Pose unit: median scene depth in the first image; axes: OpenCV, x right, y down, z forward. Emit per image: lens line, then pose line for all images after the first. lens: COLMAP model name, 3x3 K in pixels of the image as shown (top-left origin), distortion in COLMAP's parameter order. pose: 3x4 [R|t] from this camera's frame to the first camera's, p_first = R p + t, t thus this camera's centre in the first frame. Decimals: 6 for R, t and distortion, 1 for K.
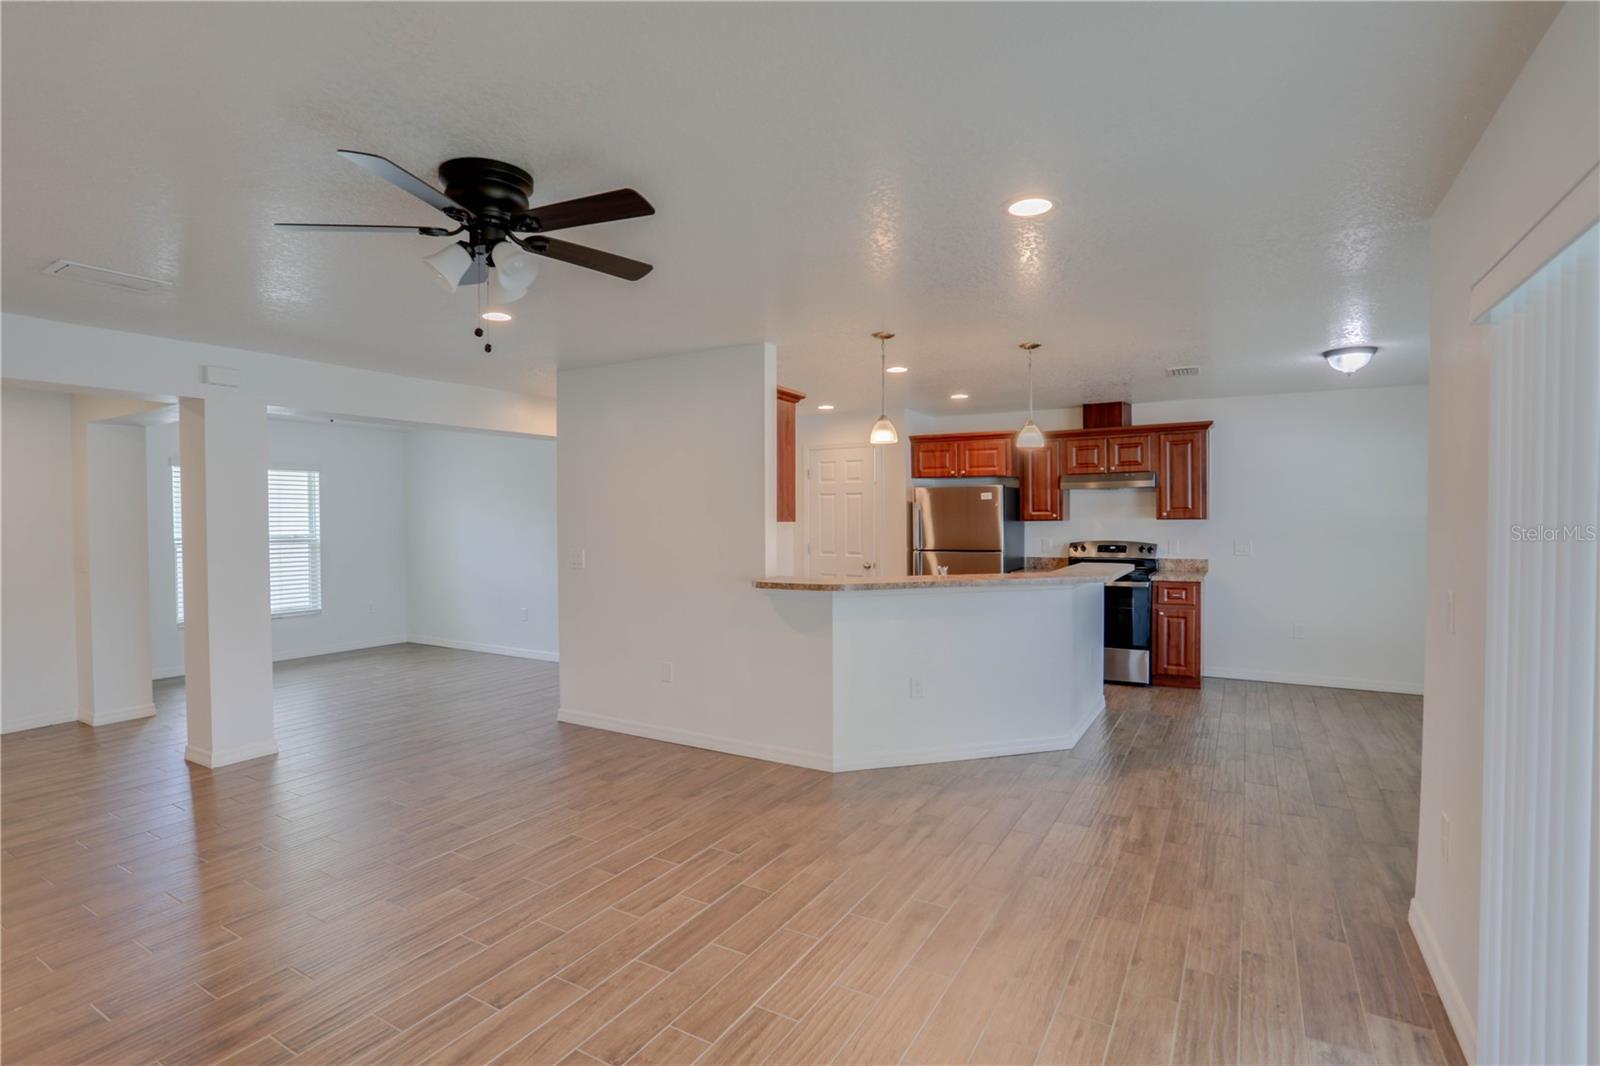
lens RADIAL K [[770.8, 0, 787.0], [0, 770.8, 545.8], [0, 0, 1]] dist [-0.069201, 0.032375]
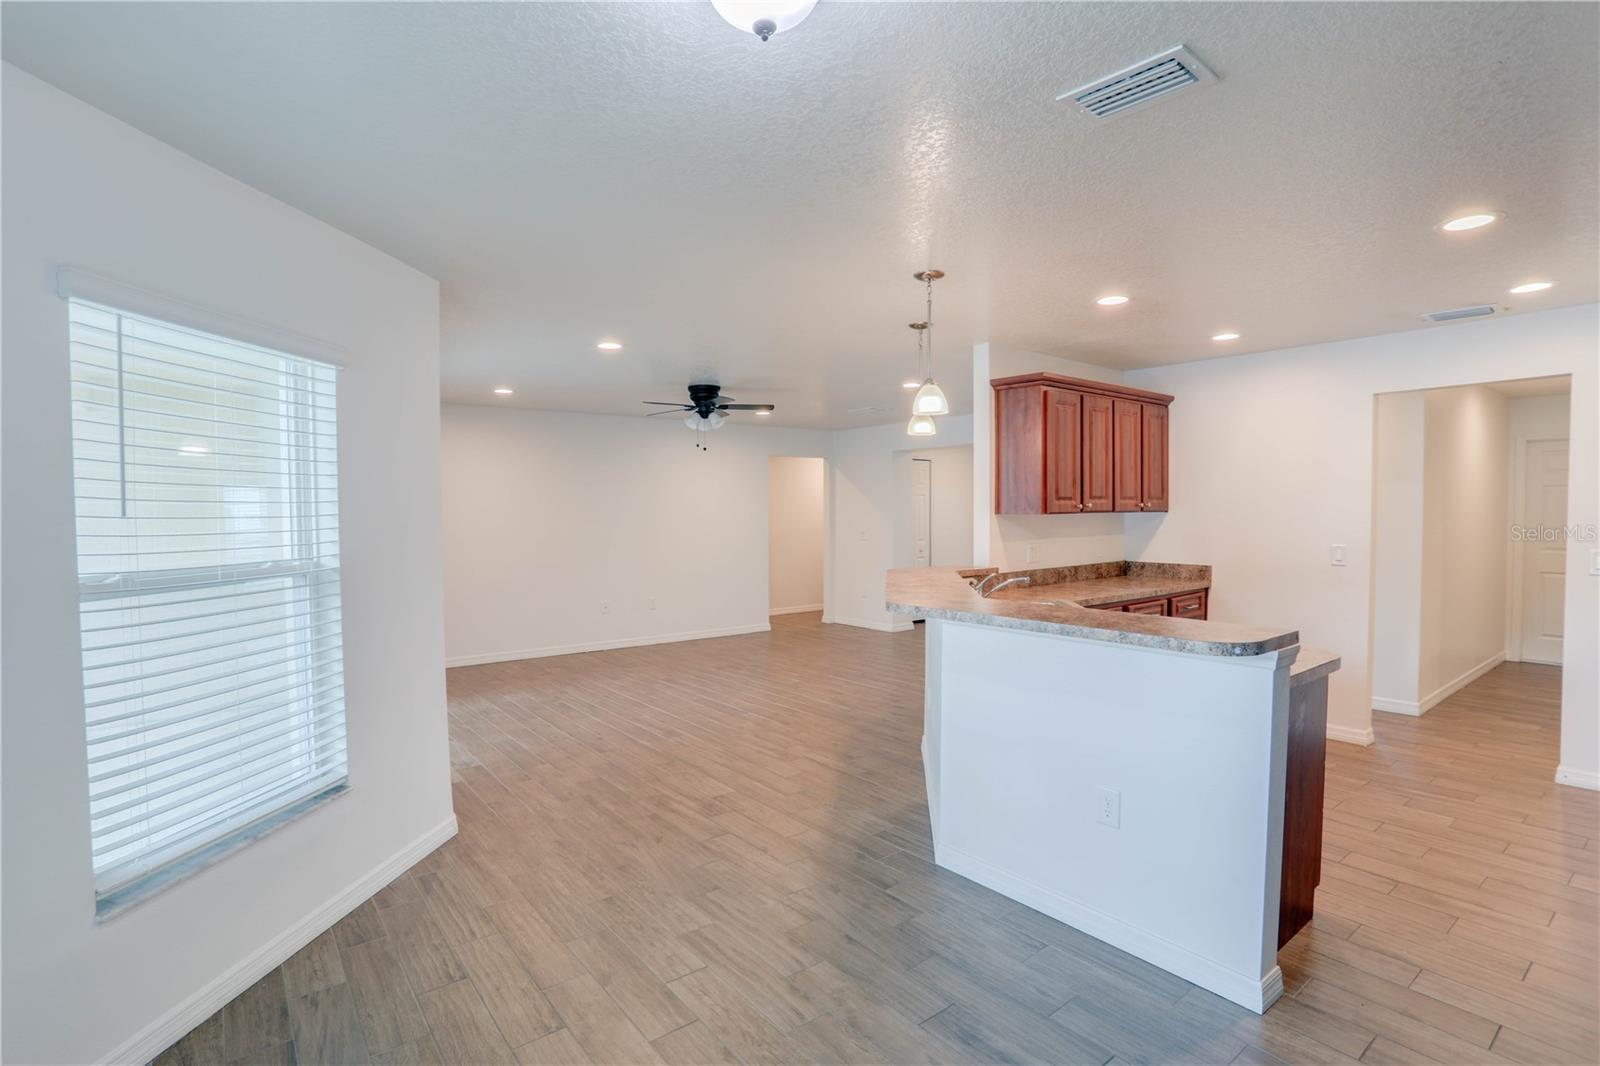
lens RADIAL K [[781.7, 0, 792.8], [0, 781.7, 532.9], [0, 0, 1]] dist [-0.073578, 0.032834]
pose [[-0.362244, 0.034756, -0.931435, 0.746760], [-0.026679, 0.998508, 0.047635, -0.033865], [0.931702, 0.042105, -0.360776, 0.809223]]
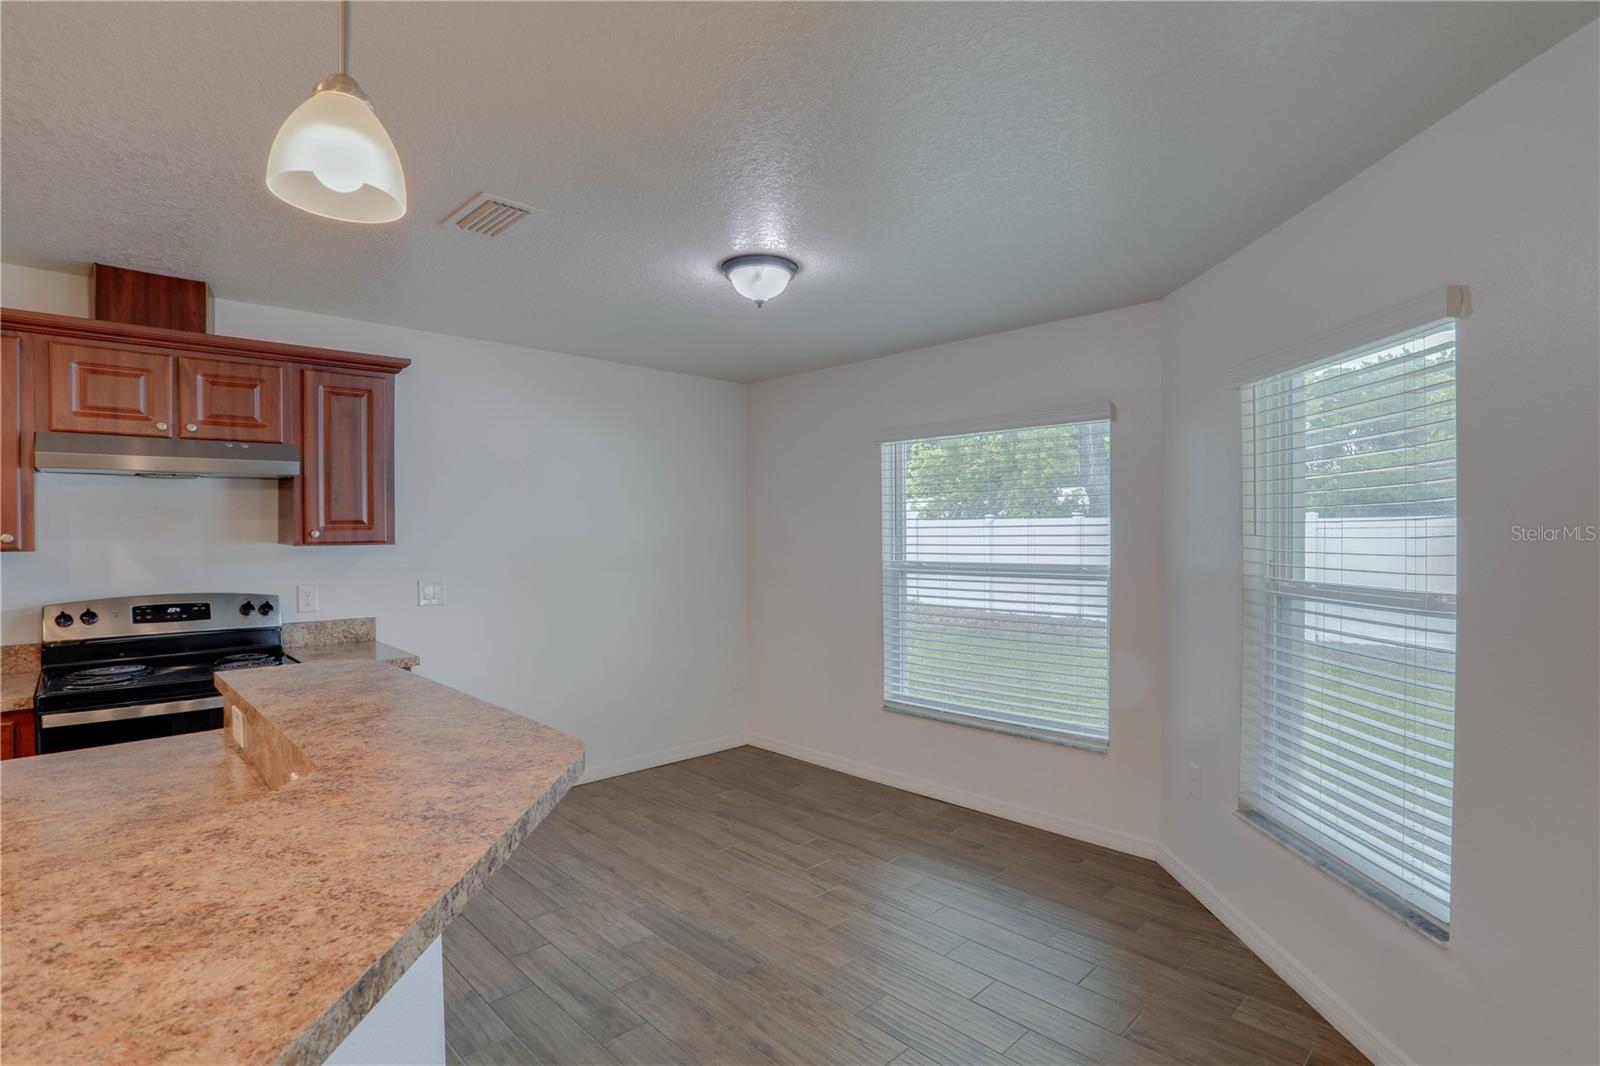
lens RADIAL K [[781.7, 0, 792.8], [0, 781.7, 532.9], [0, 0, 1]] dist [-0.073578, 0.032834]
pose [[0.257798, 0.005202, 0.966185, 0.107054], [0.038826, 0.999122, -0.015739, -0.023268], [-0.965418, 0.041571, 0.257370, 0.586449]]
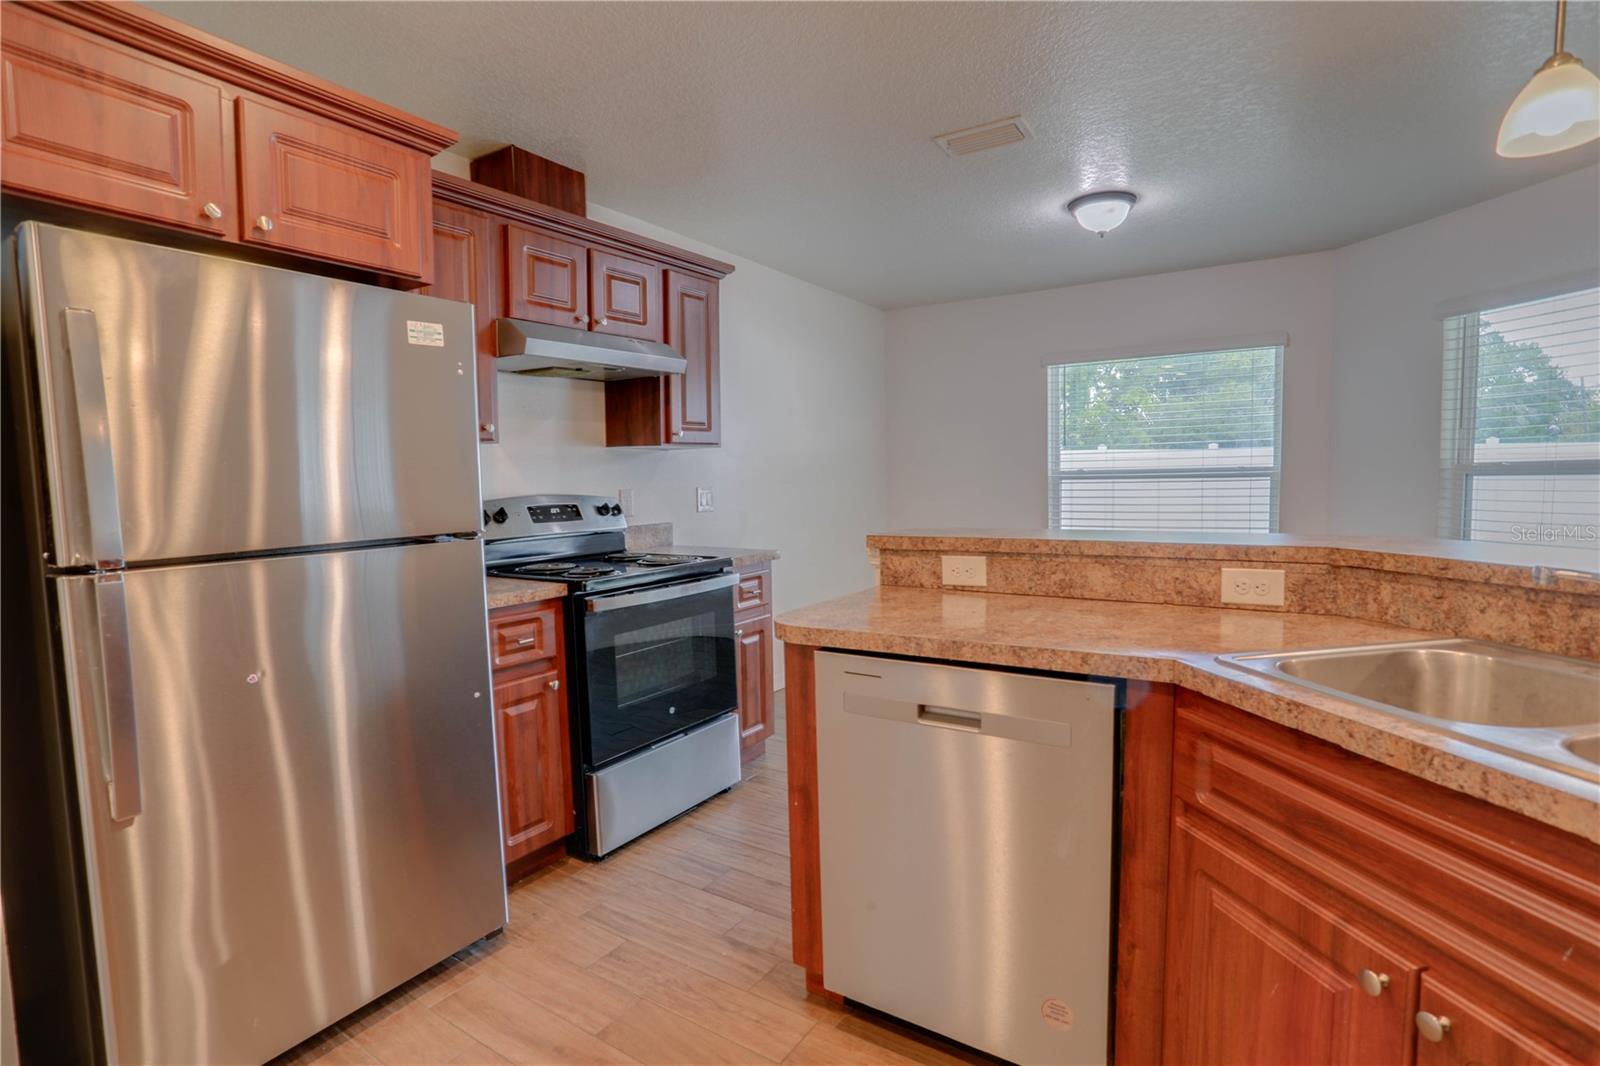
lens RADIAL K [[781.7, 0, 792.8], [0, 781.7, 532.9], [0, 0, 1]] dist [-0.073578, 0.032834]
pose [[0.043259, -0.064033, 0.997010, -0.005246], [0.057477, 0.996451, 0.061503, -0.005008], [-0.997409, 0.054645, 0.046786, 0.915046]]
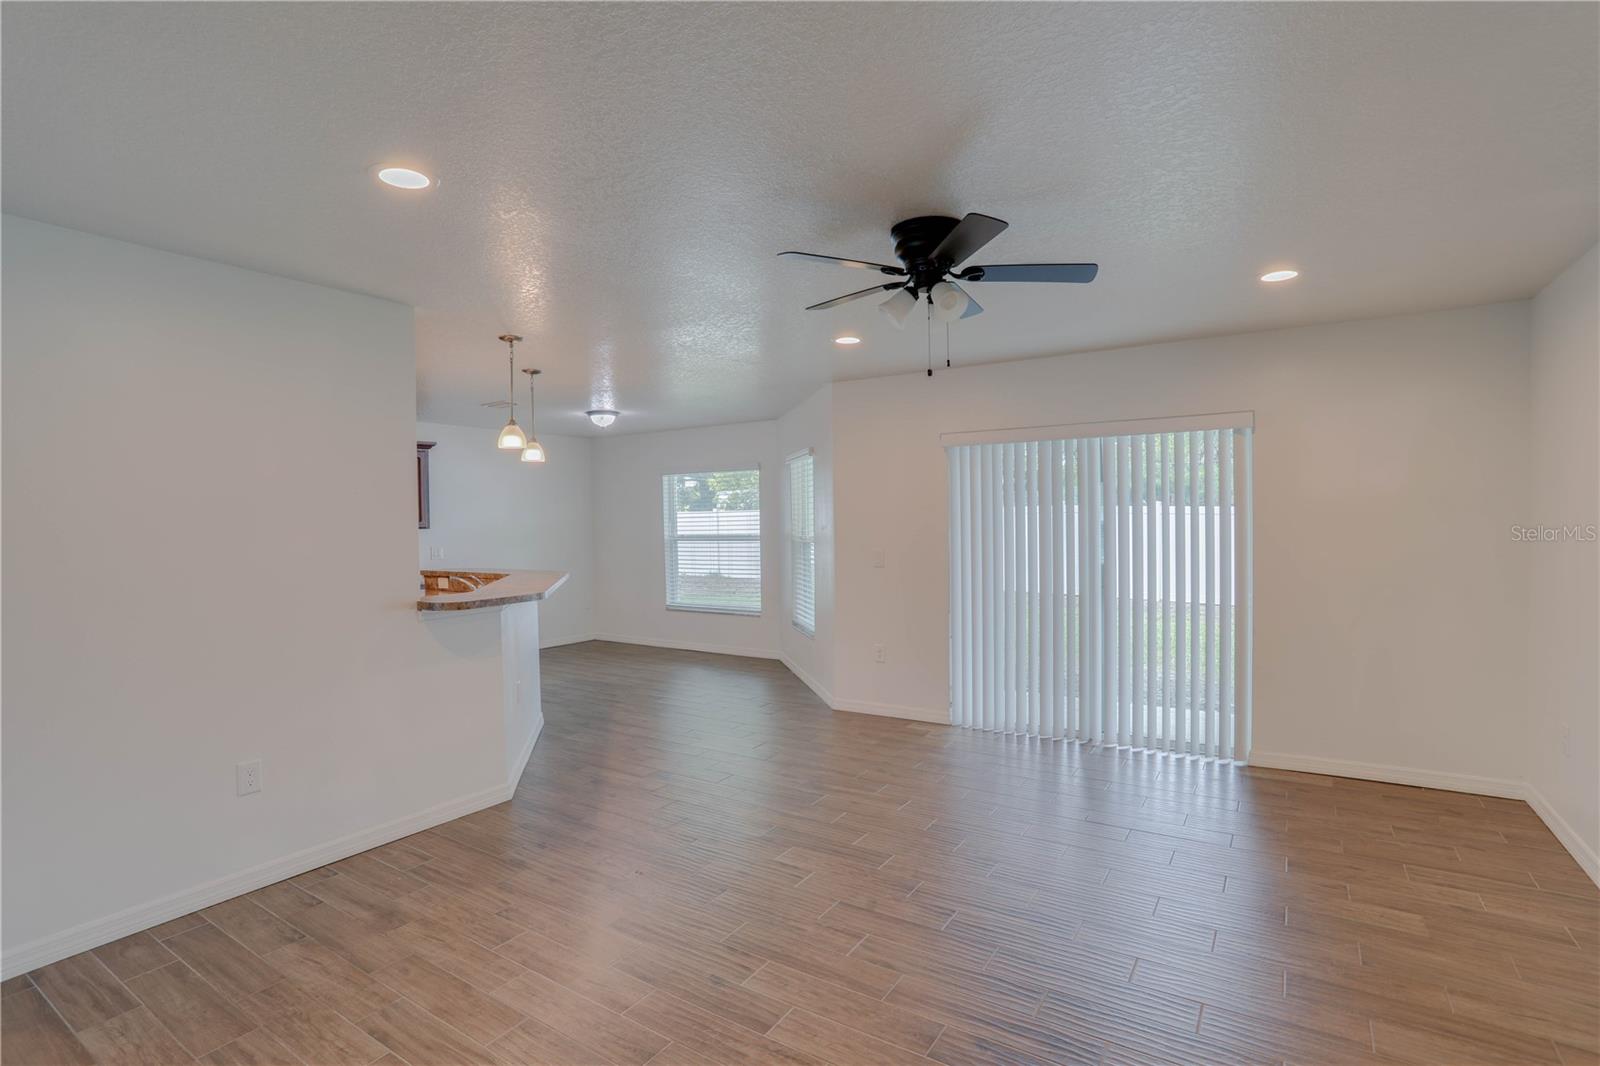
lens RADIAL K [[781.7, 0, 792.8], [0, 781.7, 532.9], [0, 0, 1]] dist [-0.073578, 0.032834]
pose [[0.041943, -0.011139, 0.999058, -0.564385], [0.054339, 0.998483, 0.008852, -0.009369], [-0.997641, 0.053916, 0.042484, 0.405129]]
